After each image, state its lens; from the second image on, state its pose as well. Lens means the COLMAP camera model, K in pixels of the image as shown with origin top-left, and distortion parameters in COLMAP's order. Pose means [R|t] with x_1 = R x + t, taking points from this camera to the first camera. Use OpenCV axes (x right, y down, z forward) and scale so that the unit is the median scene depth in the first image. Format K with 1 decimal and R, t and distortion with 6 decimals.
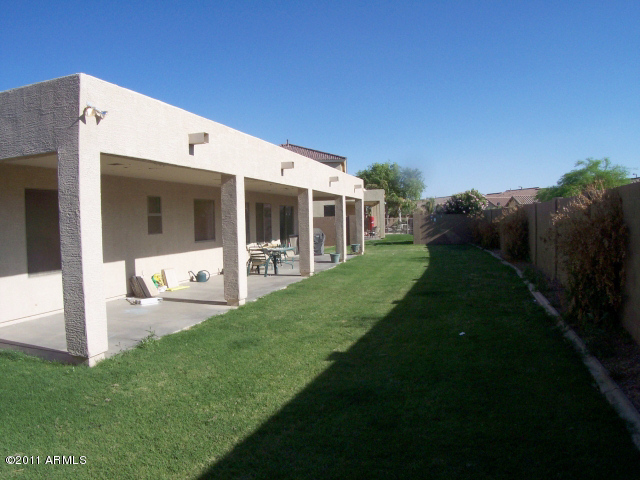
lens RADIAL K [[478.4, 0, 320.0], [0, 478.4, 240.0], [0, 0, 1]] dist [-0.172851, 0.002705]
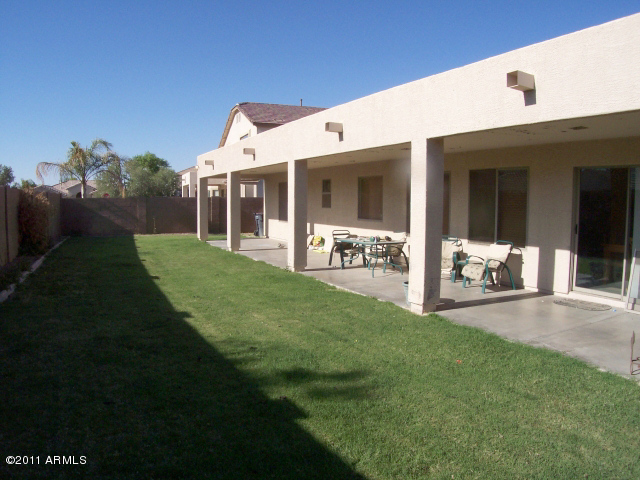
lens RADIAL K [[478.4, 0, 320.0], [0, 478.4, 240.0], [0, 0, 1]] dist [-0.172851, 0.002705]
pose [[-0.709756, 0.079005, -0.700004, 0.531810], [-0.019439, 0.991116, 0.131571, -0.086411], [0.704180, 0.106990, -0.701914, 1.675118]]
